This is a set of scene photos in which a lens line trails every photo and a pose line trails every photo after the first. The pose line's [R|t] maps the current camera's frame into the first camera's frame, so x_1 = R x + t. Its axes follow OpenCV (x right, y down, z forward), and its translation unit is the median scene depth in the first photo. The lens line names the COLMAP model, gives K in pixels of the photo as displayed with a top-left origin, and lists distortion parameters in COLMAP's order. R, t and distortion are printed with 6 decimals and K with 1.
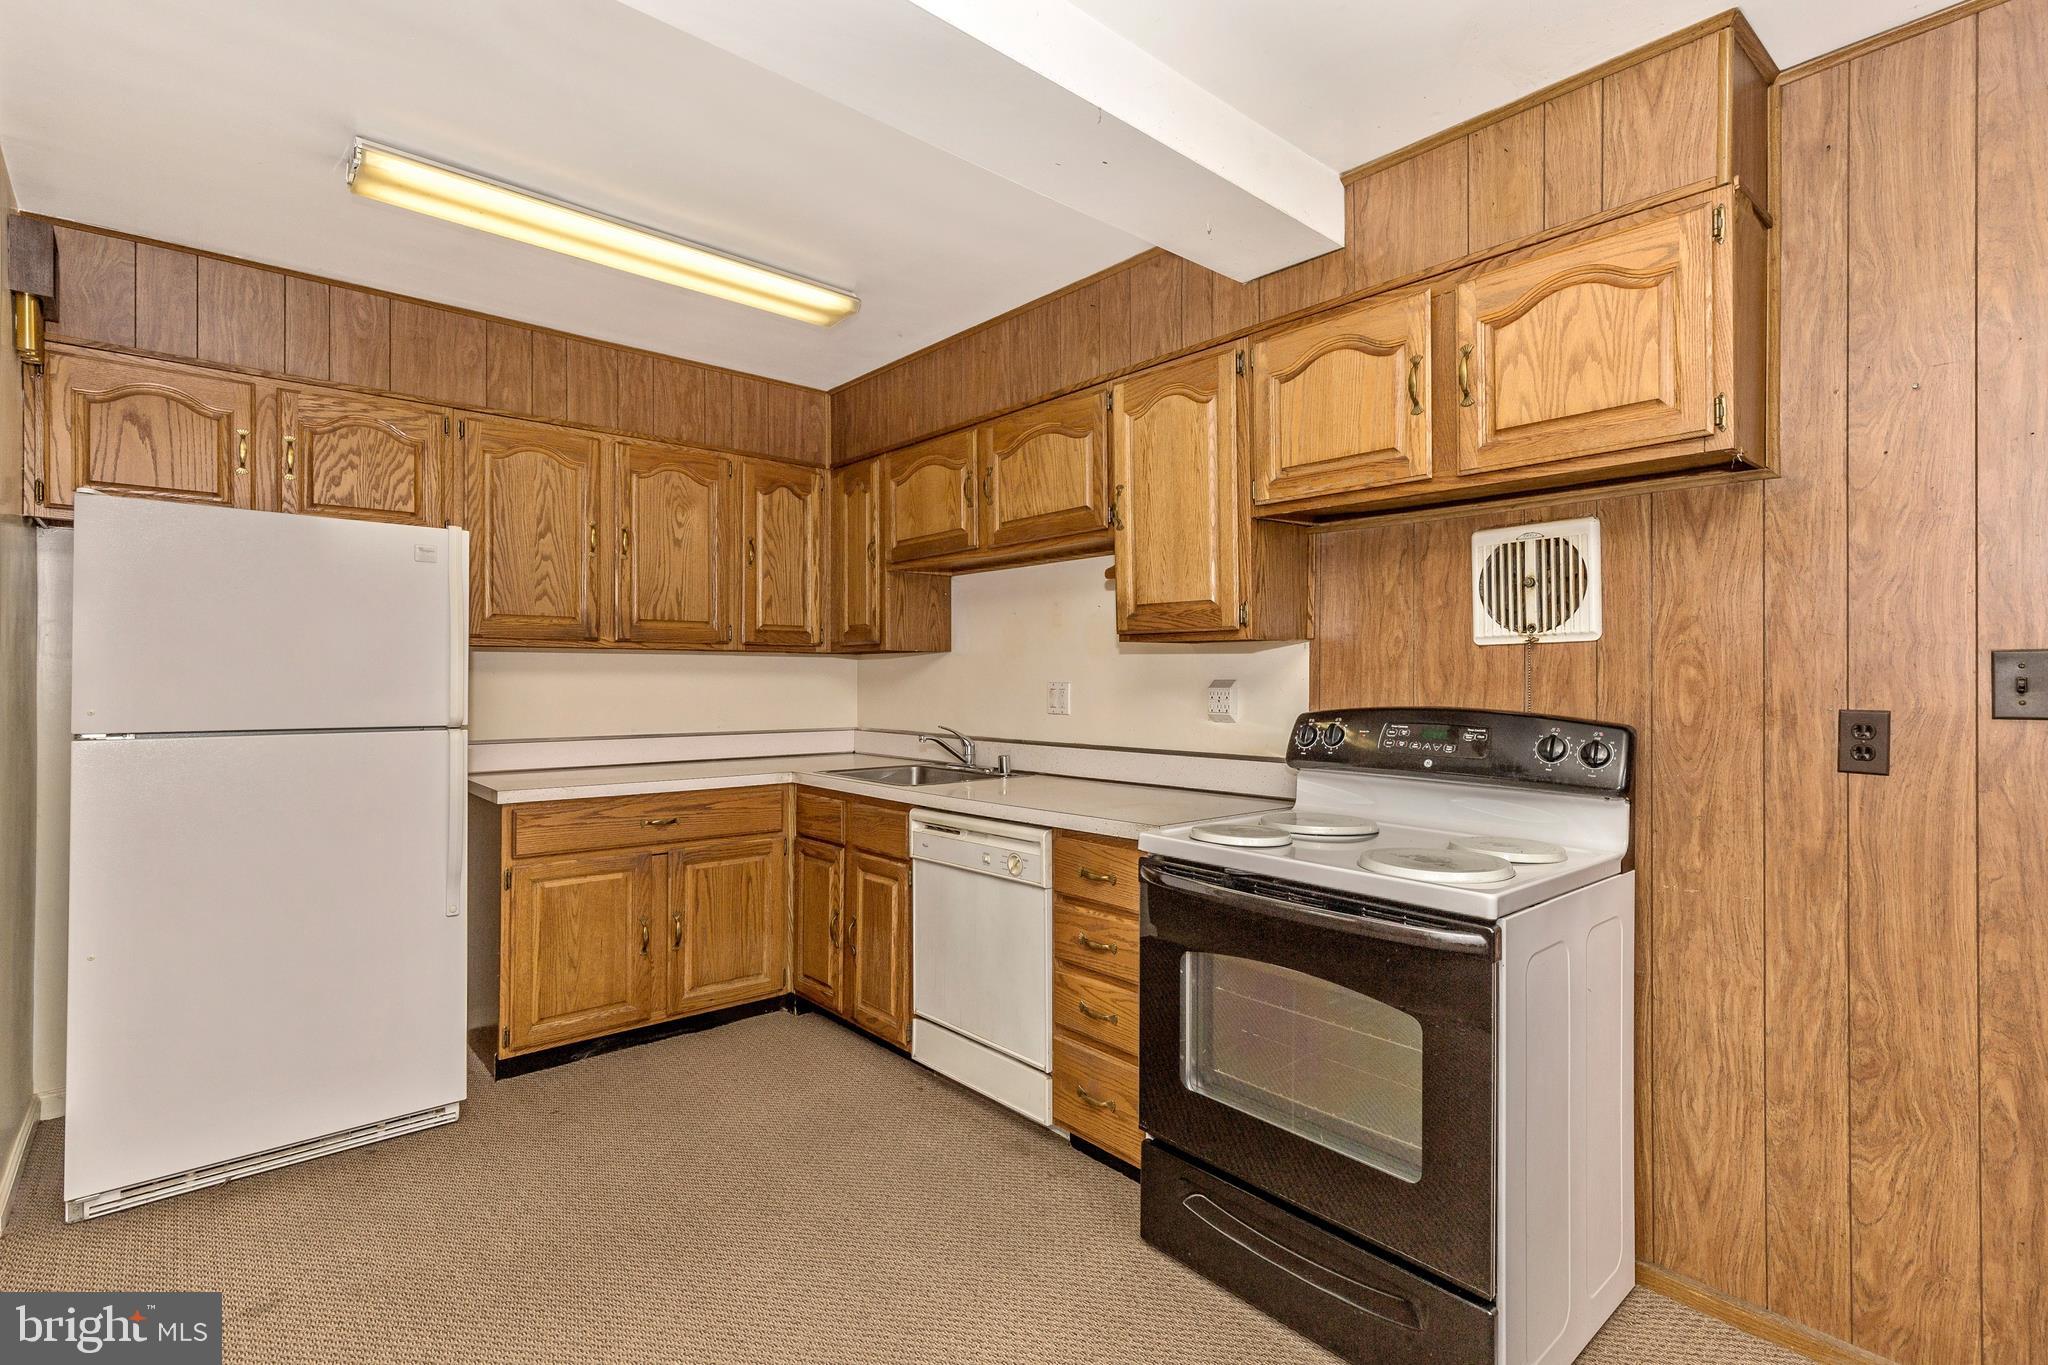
lens RADIAL K [[957.0, 0, 1023.4], [0, 957.0, 730.9], [0, 0, 1]] dist [0.001047, -0.000008]
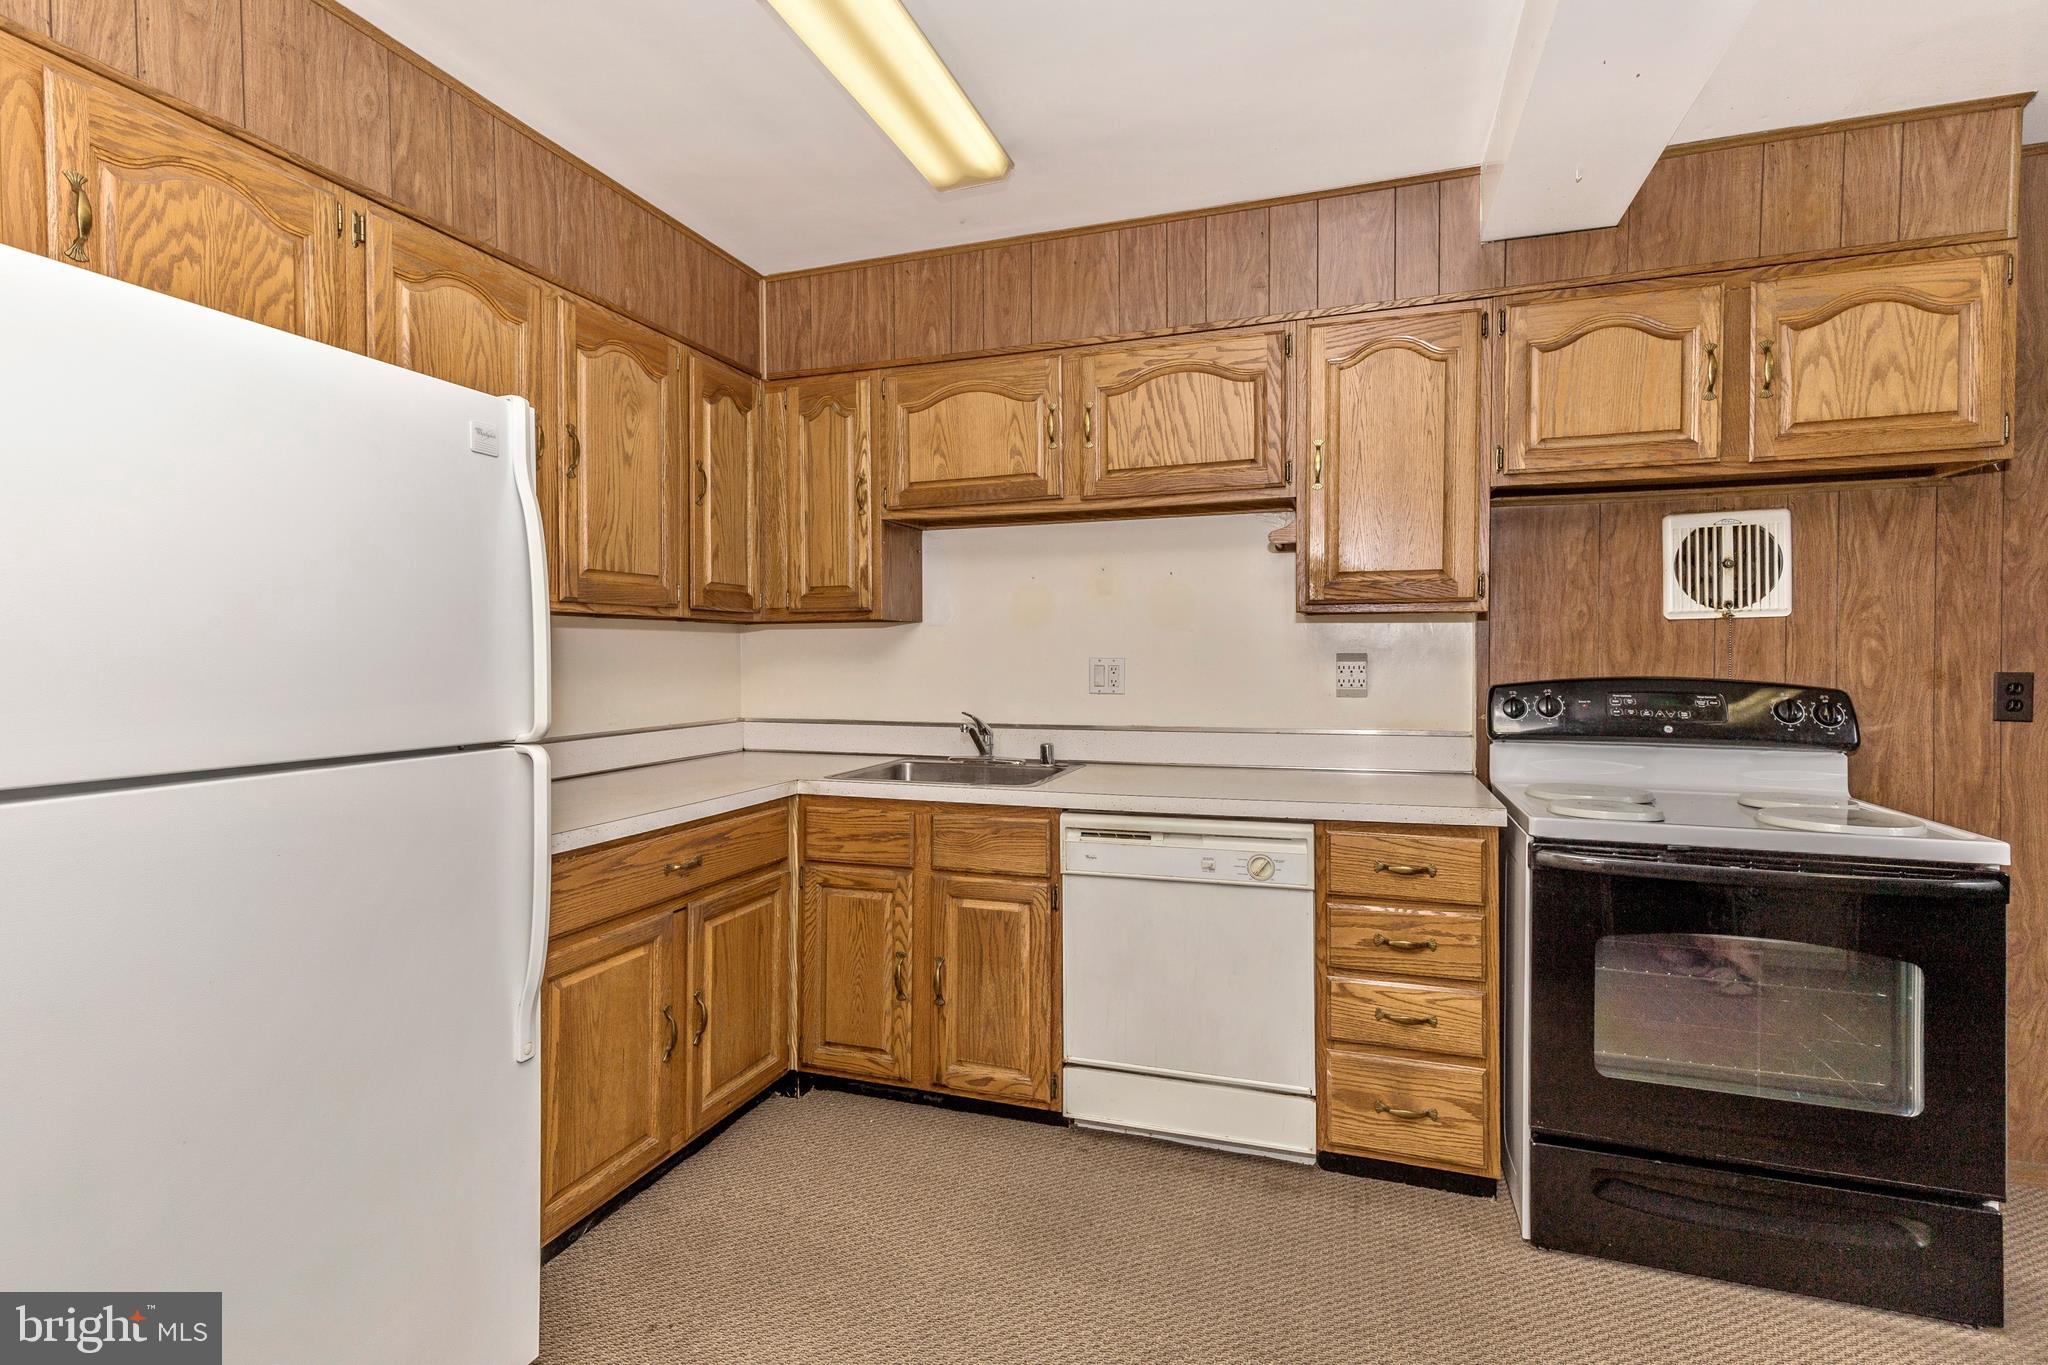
lens RADIAL K [[978.6, 0, 971.1], [0, 978.6, 729.6], [0, 0, 1]] dist [0.000757, 0.000514]
pose [[0.873186, -0.043367, 0.485454, -0.651021], [0.033119, 0.999011, 0.029674, -0.019782], [-0.486260, -0.009833, 0.873759, 0.344997]]
